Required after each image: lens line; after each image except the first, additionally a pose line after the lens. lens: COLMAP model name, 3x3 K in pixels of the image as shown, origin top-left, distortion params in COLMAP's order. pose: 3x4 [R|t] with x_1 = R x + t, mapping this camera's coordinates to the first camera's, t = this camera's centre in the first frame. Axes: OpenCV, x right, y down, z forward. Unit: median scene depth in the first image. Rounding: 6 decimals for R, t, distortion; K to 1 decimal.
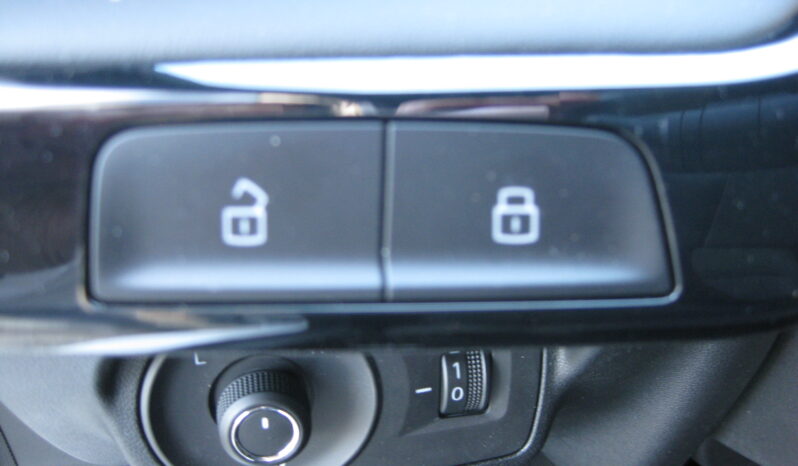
lens RADIAL K [[876.2, 0, 399.0], [0, 876.2, 233.0], [0, 0, 1]] dist [-0.157728, 0.068519]
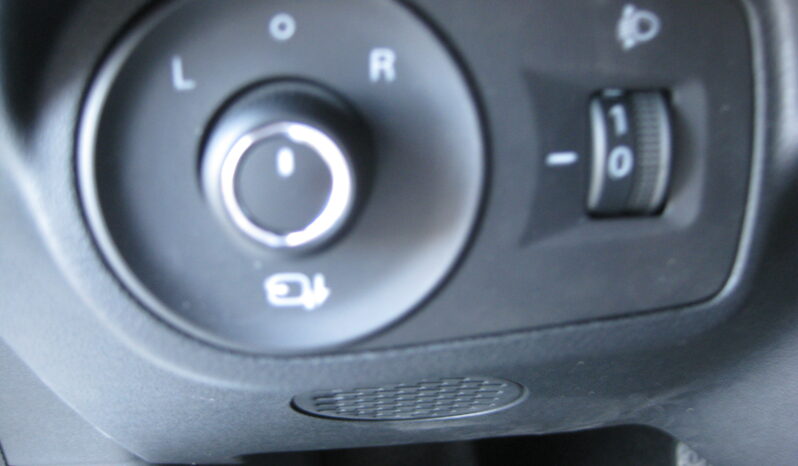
lens RADIAL K [[876.2, 0, 399.0], [0, 876.2, 233.0], [0, 0, 1]] dist [-0.157728, 0.068519]
pose [[0.996791, 0.003716, -0.079960, -0.033904], [-0.015052, 0.989804, -0.141640, 0.313799], [0.078619, 0.142389, 0.986684, 0.418309]]
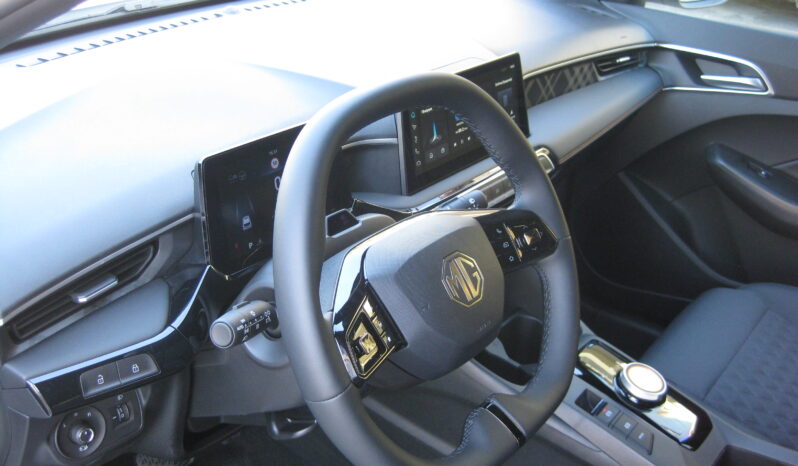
lens RADIAL K [[876.2, 0, 399.0], [0, 876.2, 233.0], [0, 0, 1]] dist [-0.157728, 0.068519]
pose [[0.795713, -0.231134, 0.559838, -0.986112], [0.318274, 0.945981, -0.061815, 0.029351], [-0.515308, 0.227369, 0.826293, -3.322824]]
